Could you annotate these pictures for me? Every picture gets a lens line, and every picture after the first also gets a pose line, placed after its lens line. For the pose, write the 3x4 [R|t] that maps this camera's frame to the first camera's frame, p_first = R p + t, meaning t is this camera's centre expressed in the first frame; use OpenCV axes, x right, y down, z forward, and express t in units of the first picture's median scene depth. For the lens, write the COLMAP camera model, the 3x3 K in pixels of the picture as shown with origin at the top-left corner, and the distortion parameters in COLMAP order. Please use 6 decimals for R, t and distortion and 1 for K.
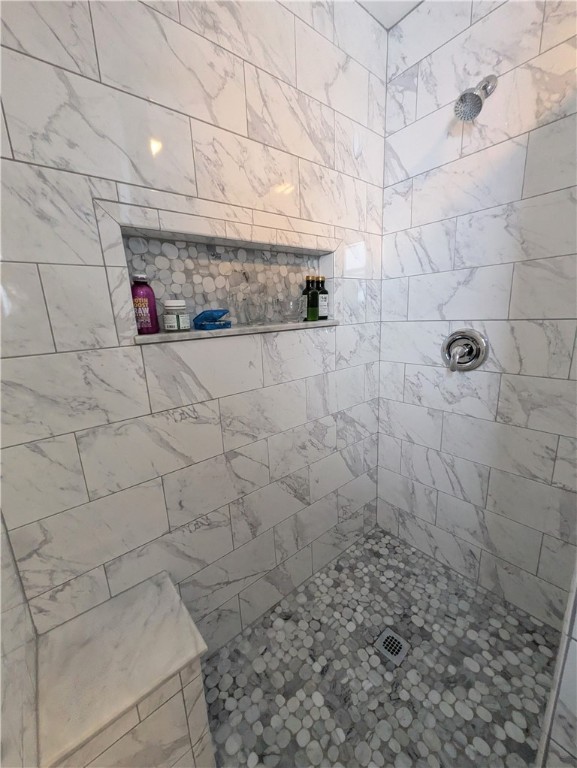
lens RADIAL K [[306.5, 0, 290.8], [0, 306.5, 384.4], [0, 0, 1]] dist [-0.000970, -0.000031]
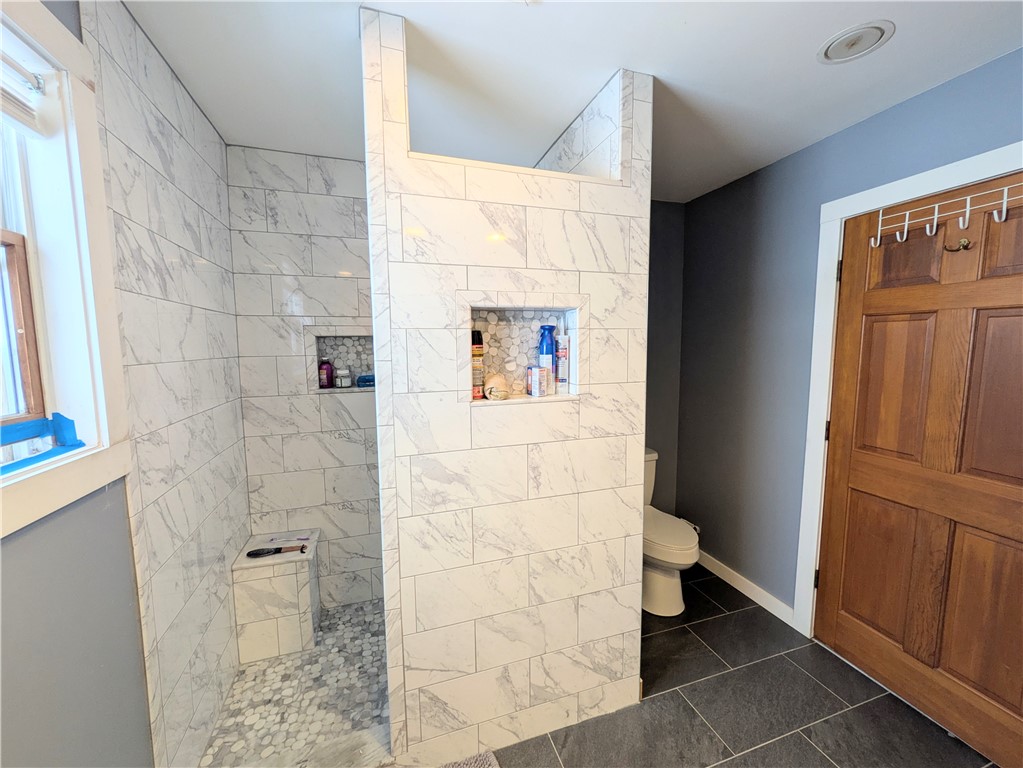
lens RADIAL K [[408.3, 0, 511.3], [0, 408.3, 384.8], [0, 0, 1]] dist [-0.000970, -0.000031]
pose [[0.929488, 0.070745, -0.362005, 1.448759], [-0.114580, 0.988260, -0.101065, -0.062761], [0.350605, 0.135417, 0.926681, -0.887033]]
